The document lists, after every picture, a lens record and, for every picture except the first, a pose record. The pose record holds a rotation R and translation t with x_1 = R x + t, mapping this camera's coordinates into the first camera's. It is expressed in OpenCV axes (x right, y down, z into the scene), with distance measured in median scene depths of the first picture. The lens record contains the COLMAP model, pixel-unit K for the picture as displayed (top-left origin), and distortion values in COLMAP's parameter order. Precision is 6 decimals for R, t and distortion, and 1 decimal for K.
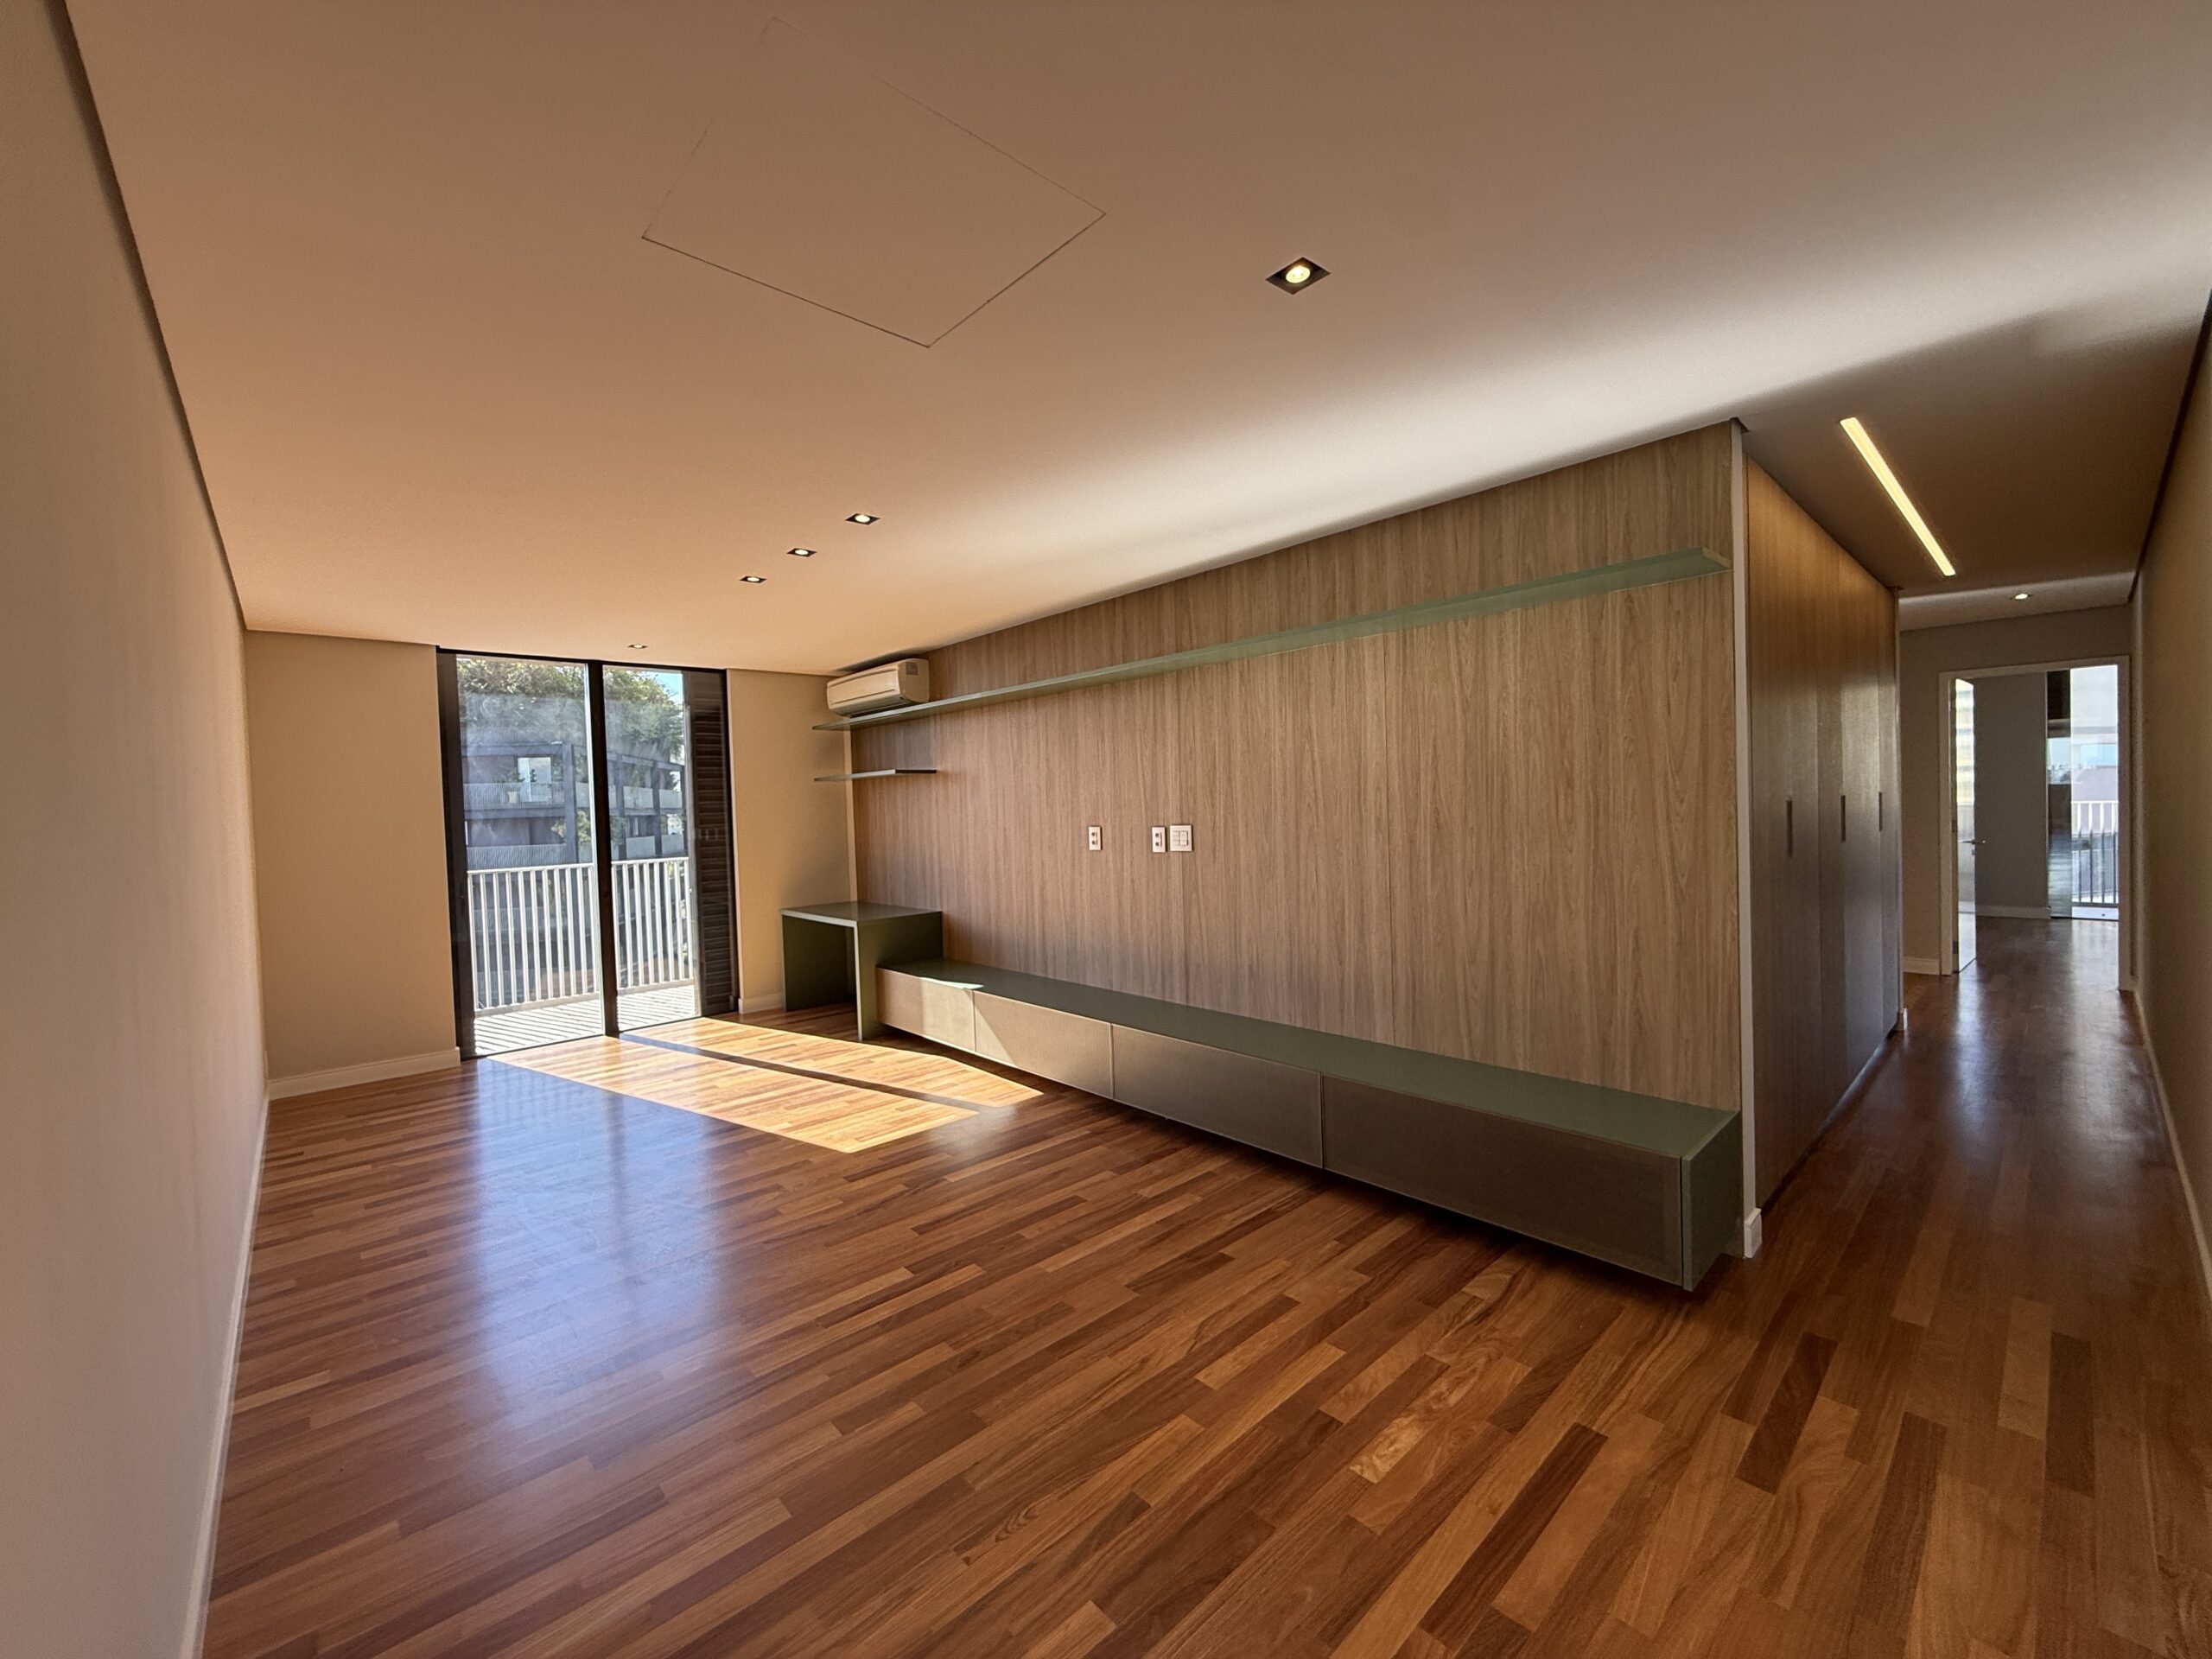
lens RADIAL K [[884.6, 0, 1103.0], [0, 884.6, 825.0], [0, 0, 1]] dist [-0.003311, 0.000608]
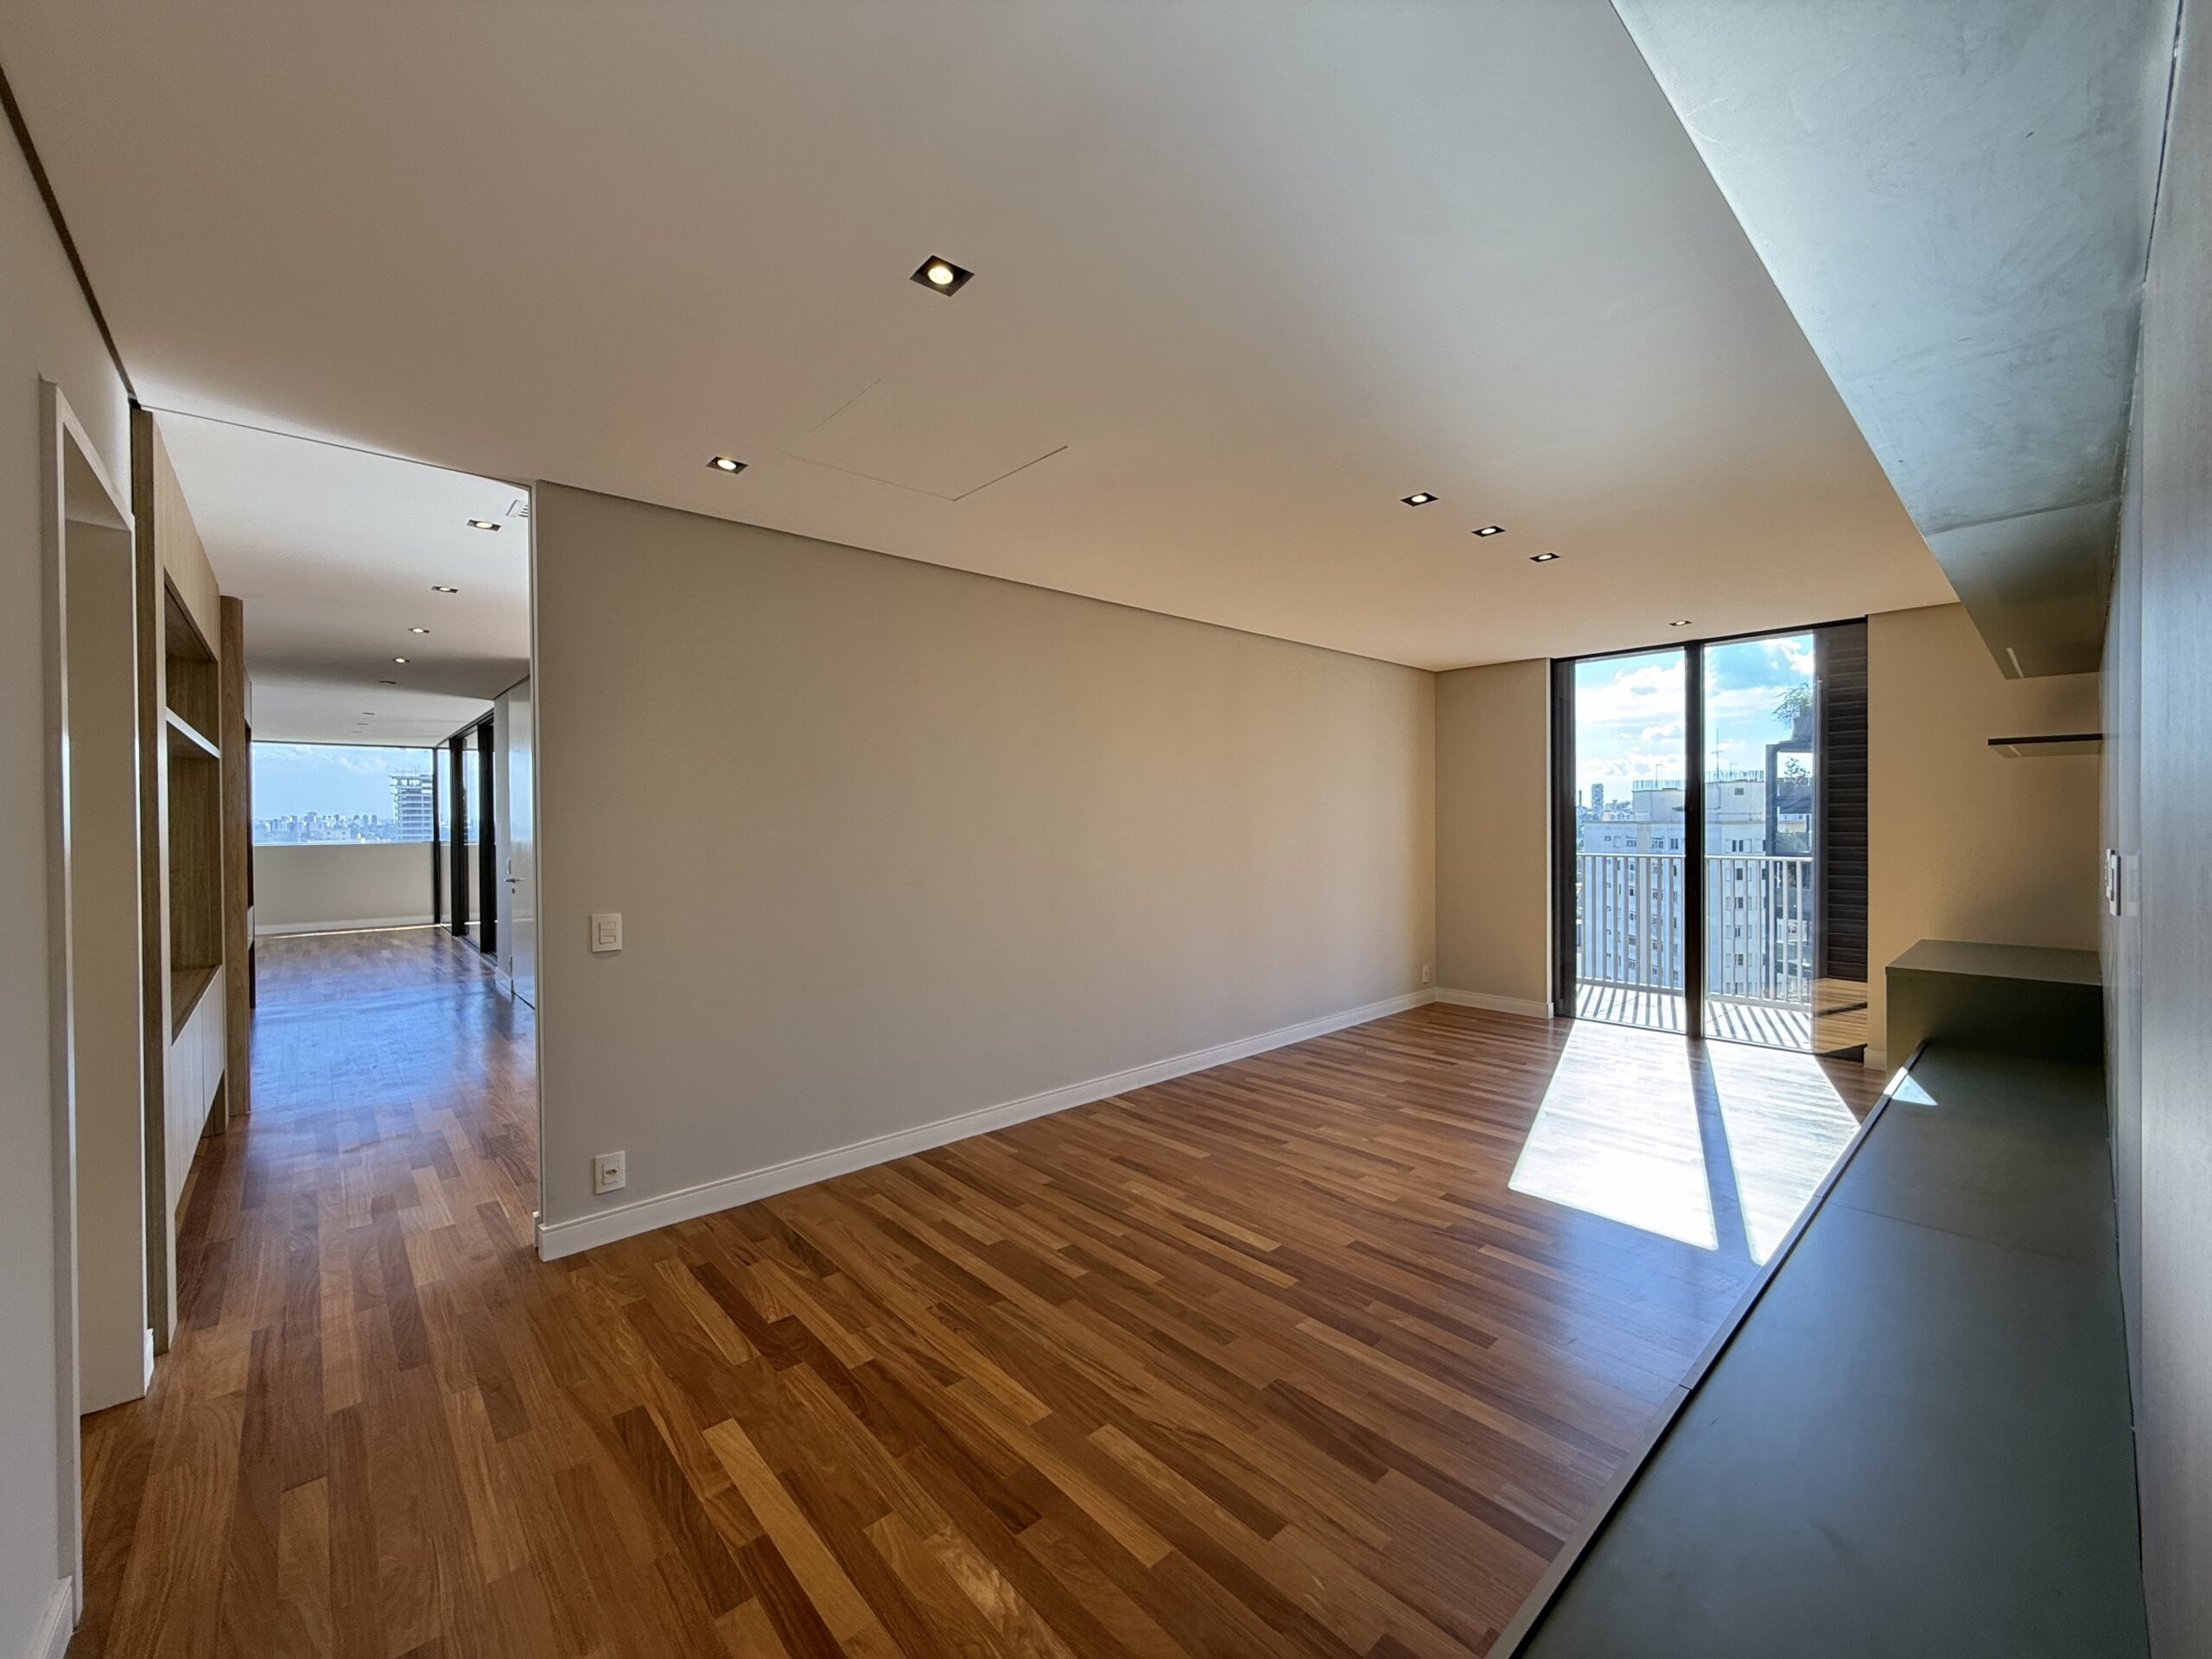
lens RADIAL K [[884.6, 0, 1092.6], [0, 884.6, 821.5], [0, 0, 1]] dist [-0.003311, 0.000608]
pose [[-0.011258, 0.036732, -0.999262, 0.974064], [-0.016093, 0.999189, 0.036910, -0.041901], [0.999807, 0.016496, -0.010658, 0.946499]]
